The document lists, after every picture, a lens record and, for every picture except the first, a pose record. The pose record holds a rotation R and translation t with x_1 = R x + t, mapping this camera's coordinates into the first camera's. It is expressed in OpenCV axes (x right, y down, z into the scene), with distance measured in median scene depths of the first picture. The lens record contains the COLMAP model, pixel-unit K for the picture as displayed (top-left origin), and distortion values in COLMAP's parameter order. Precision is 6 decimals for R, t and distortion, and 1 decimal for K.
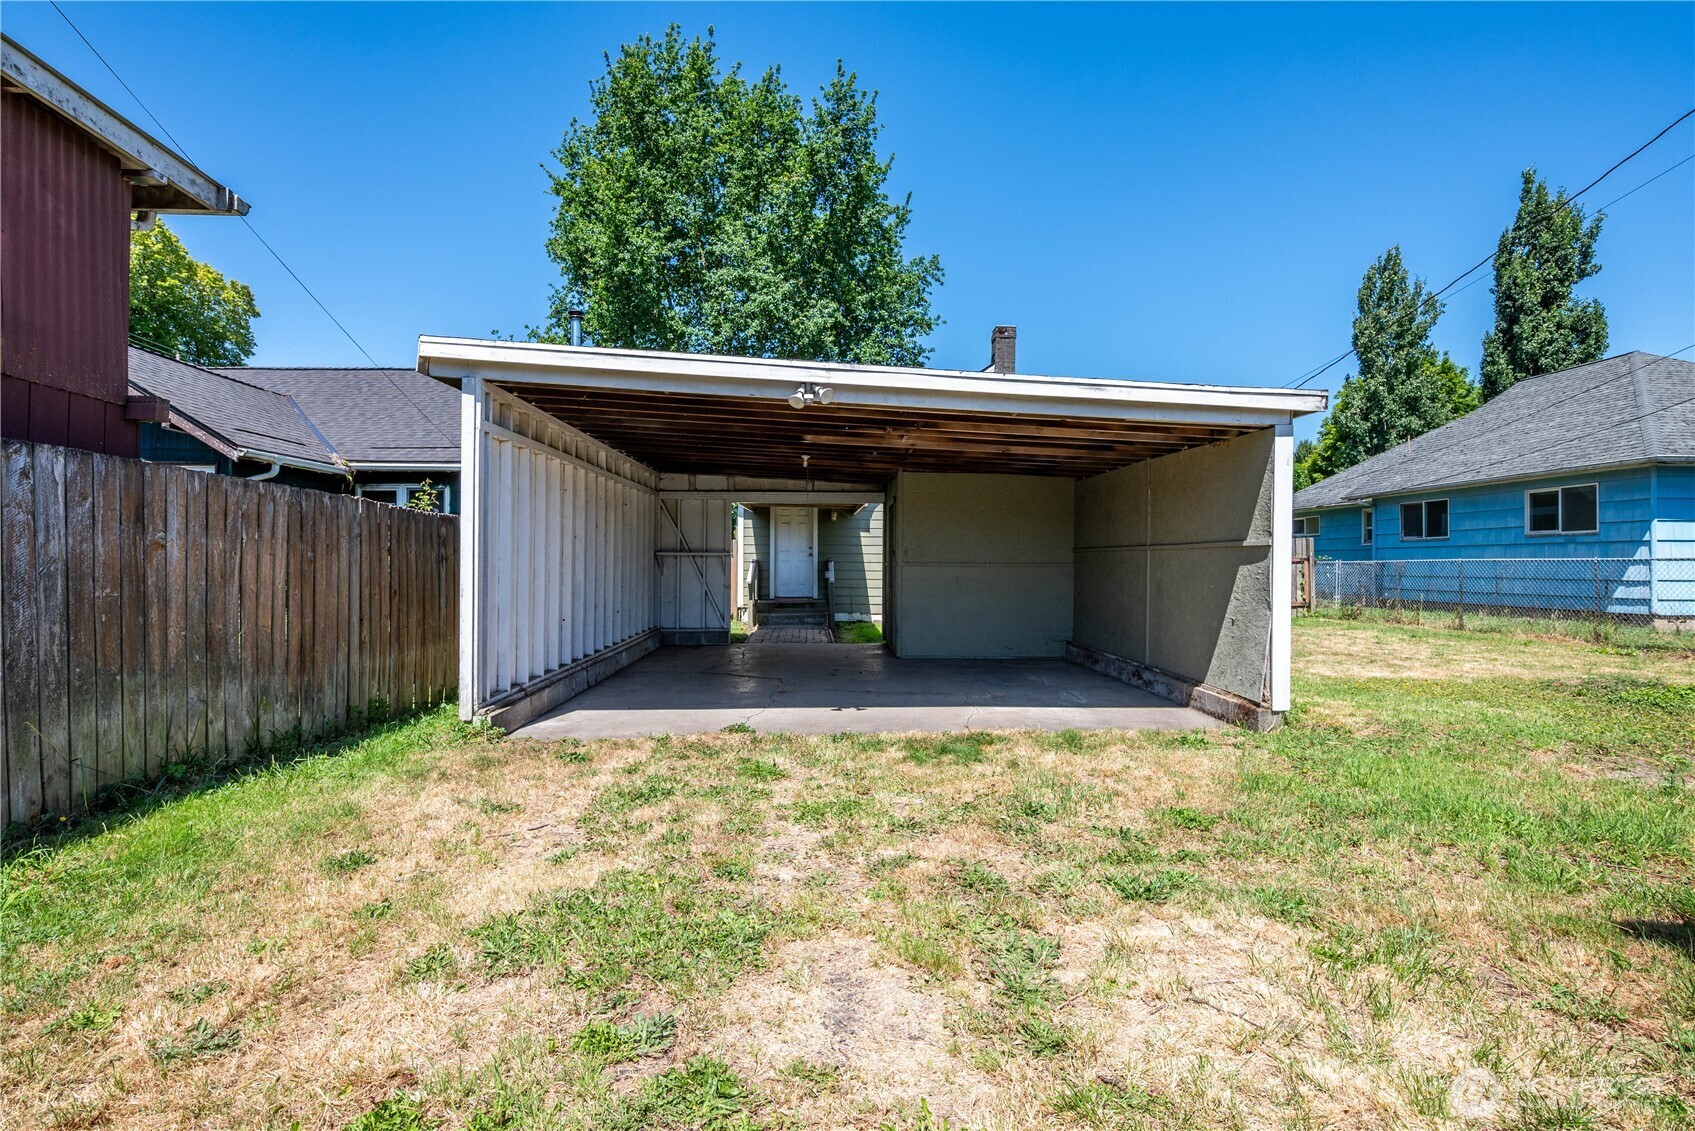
lens RADIAL K [[802.8, 0, 845.7], [0, 802.8, 562.7], [0, 0, 1]] dist [0.000603, 0.000706]
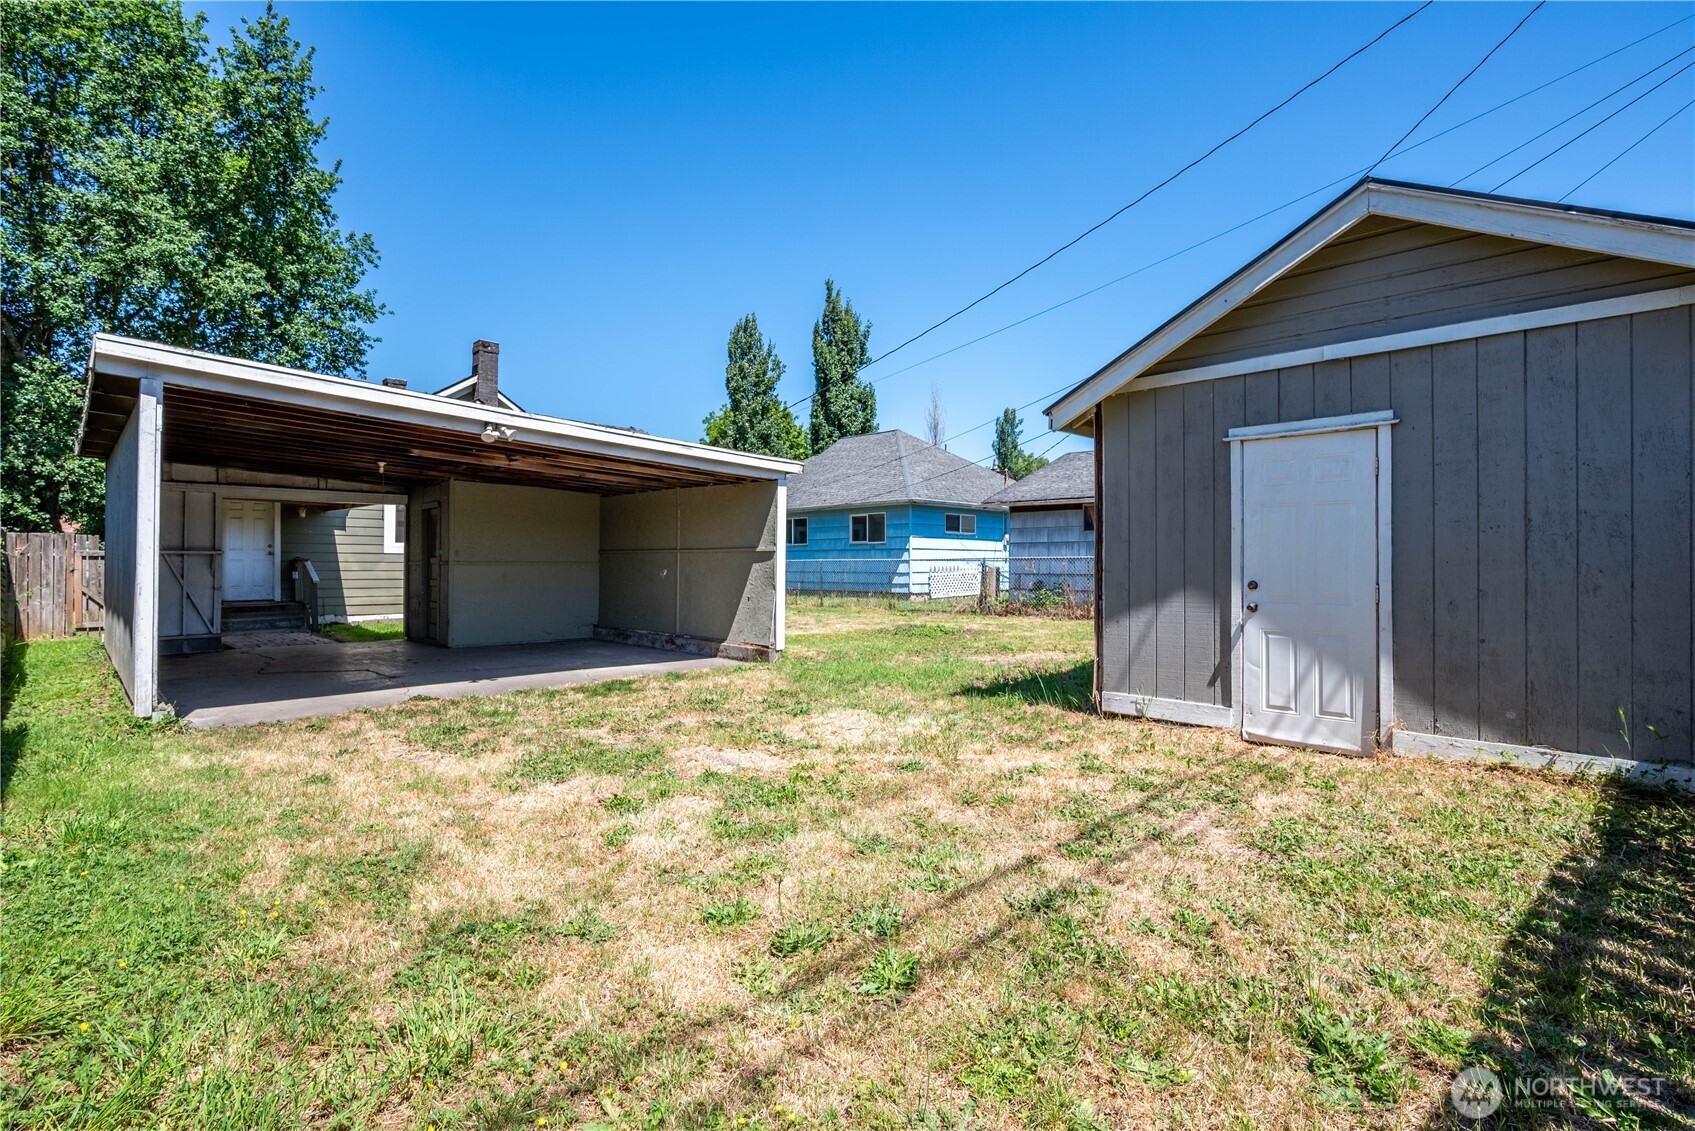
lens RADIAL K [[802.8, 0, 852.9], [0, 802.8, 561.5], [0, 0, 1]] dist [0.000603, 0.000706]
pose [[0.736291, 0.000123, 0.676665, -0.174818], [0.000791, 0.999999, -0.001043, 0.000645], [-0.676664, 0.001303, 0.736291, -0.122826]]
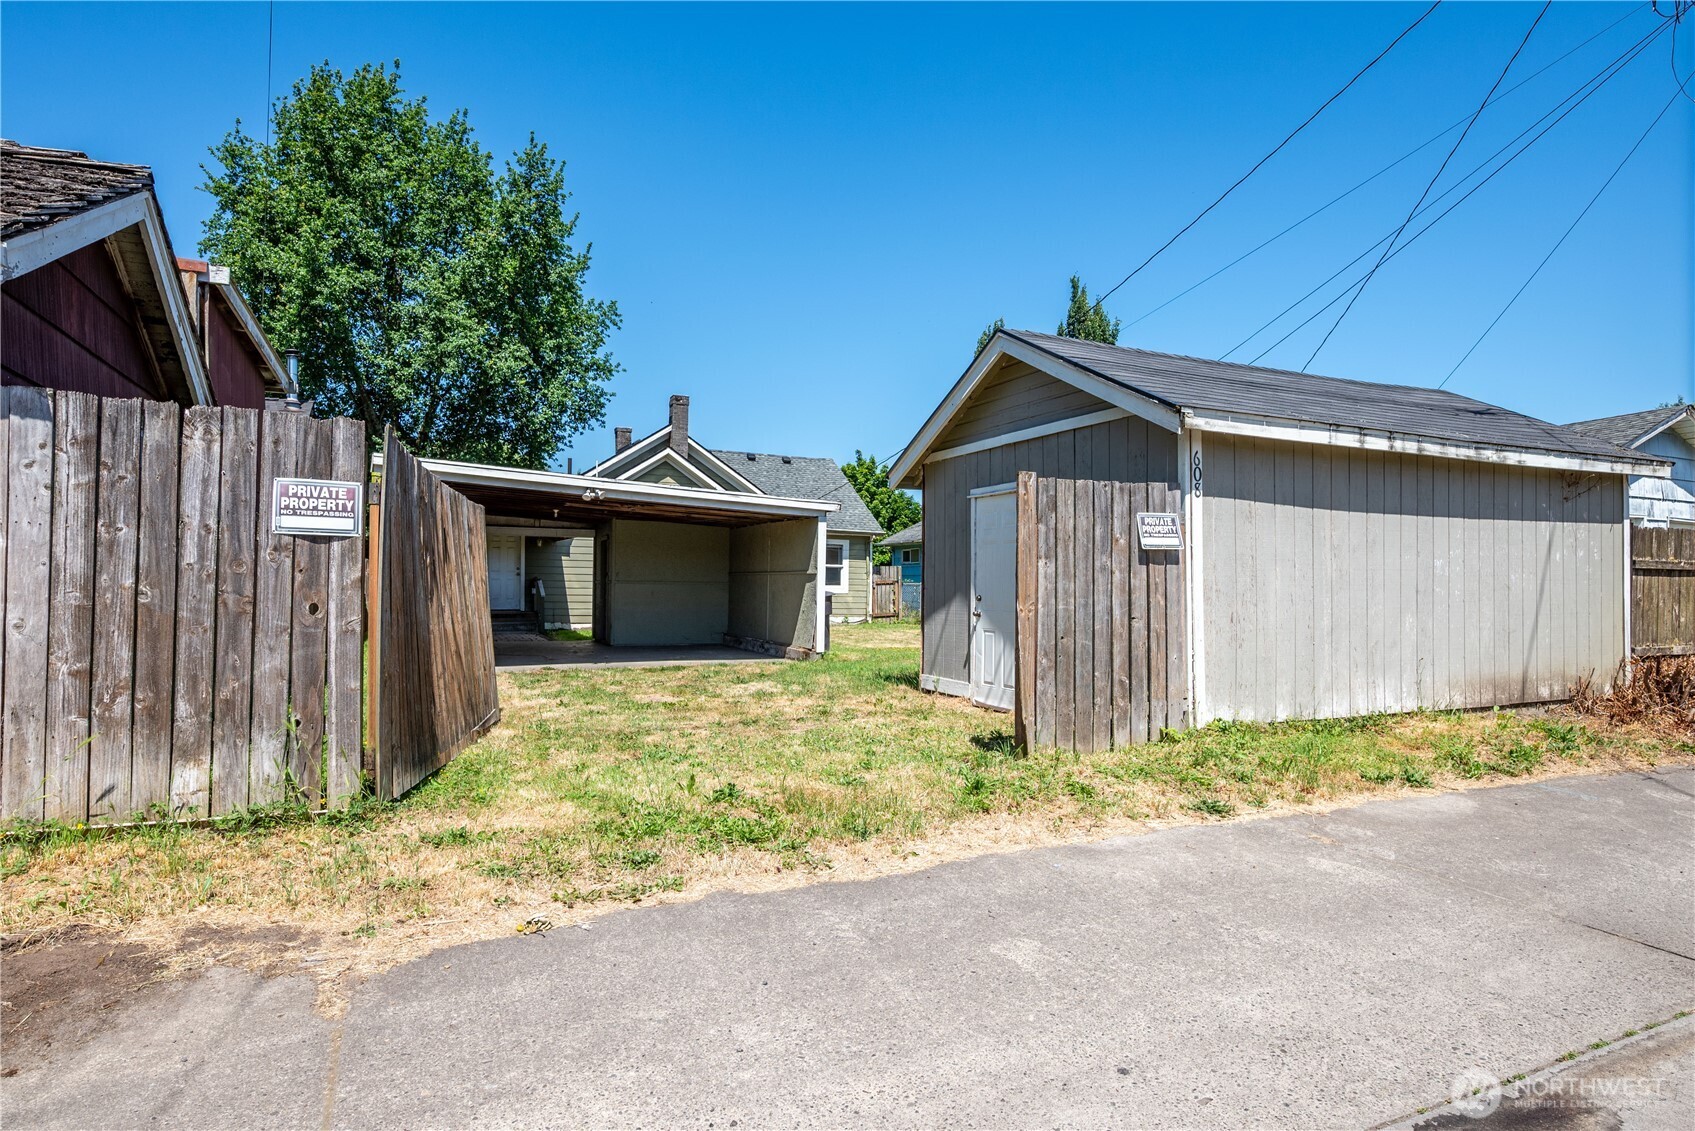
lens RADIAL K [[911.6, 0, 845.4], [0, 911.6, 586.5], [0, 0, 1]] dist [0.004969, -0.000440]
pose [[0.924269, 0.006406, 0.381689, -0.112284], [-0.007446, 0.999971, 0.001247, 0.002900], [-0.381670, -0.003995, 0.924290, -0.447172]]
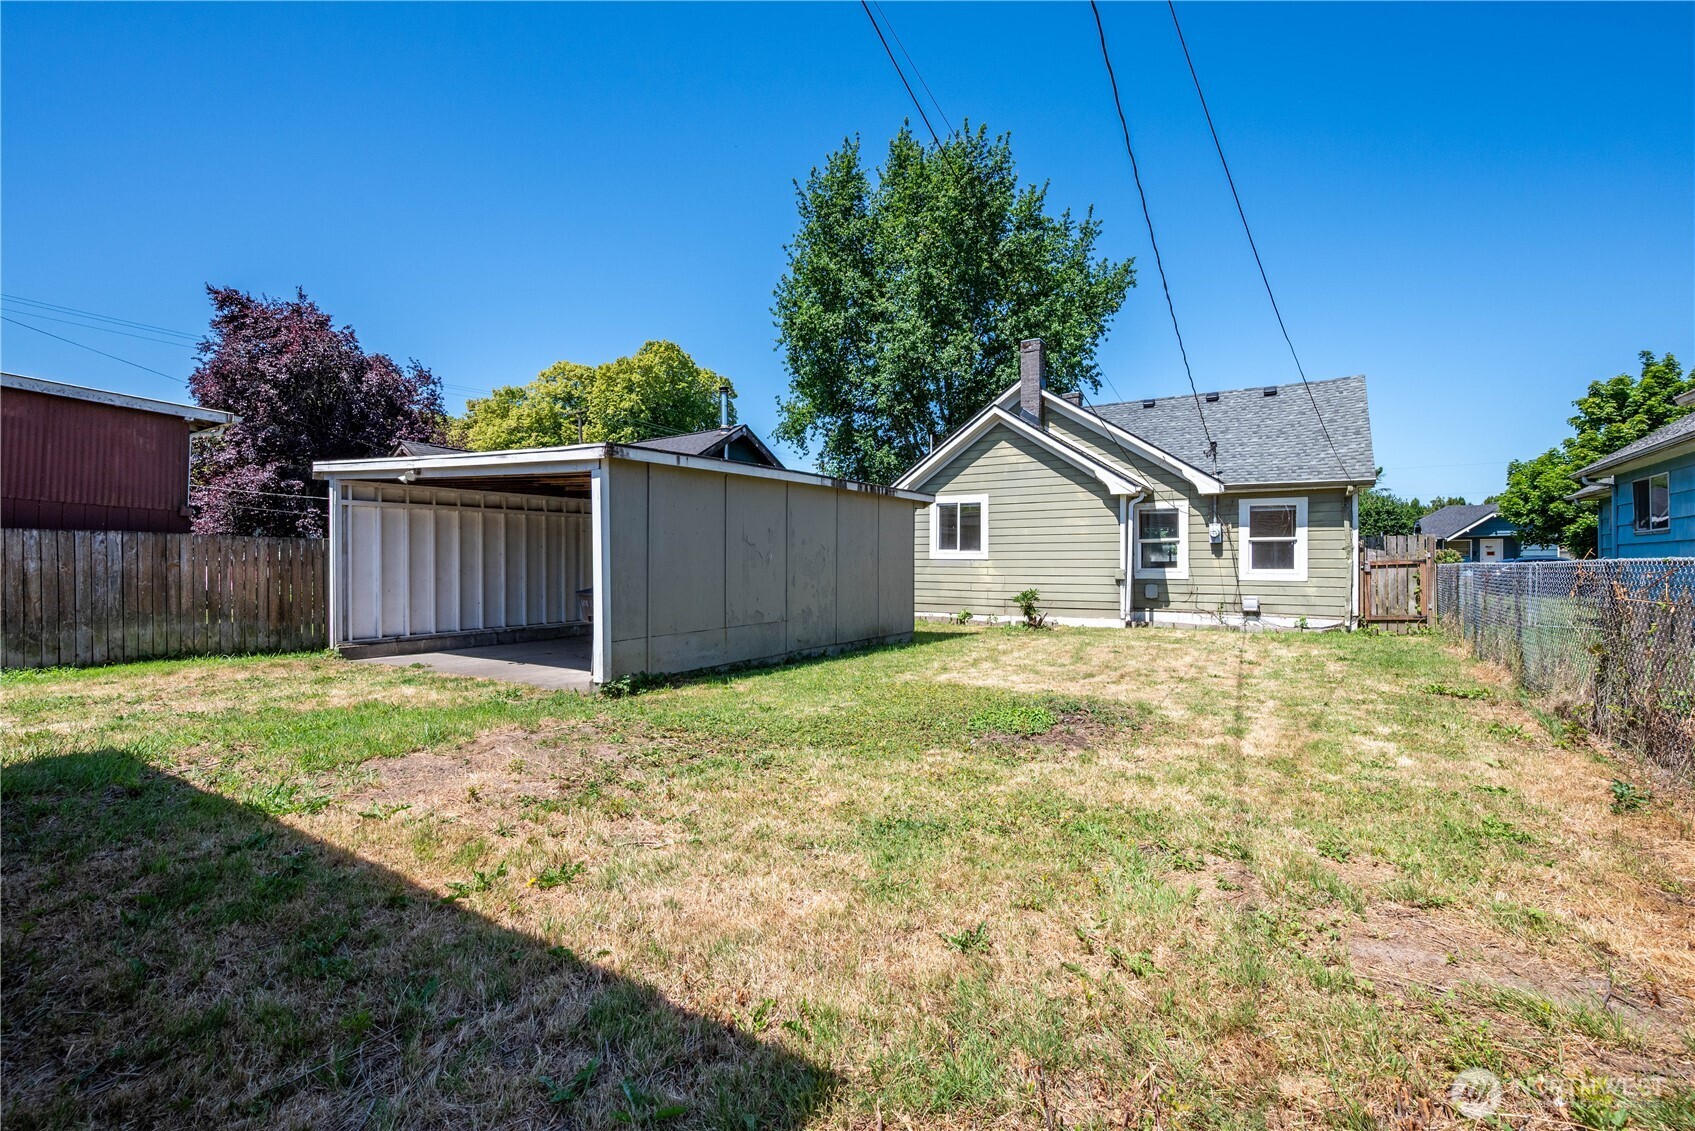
lens RADIAL K [[739.8, 0, 852.0], [0, 739.8, 557.4], [0, 0, 1]] dist [0.001308, -0.000485]
pose [[0.816412, -0.008663, -0.577405, 0.585592], [0.003914, 0.999948, -0.009468, -0.003937], [0.577456, 0.005470, 0.816403, 0.082702]]
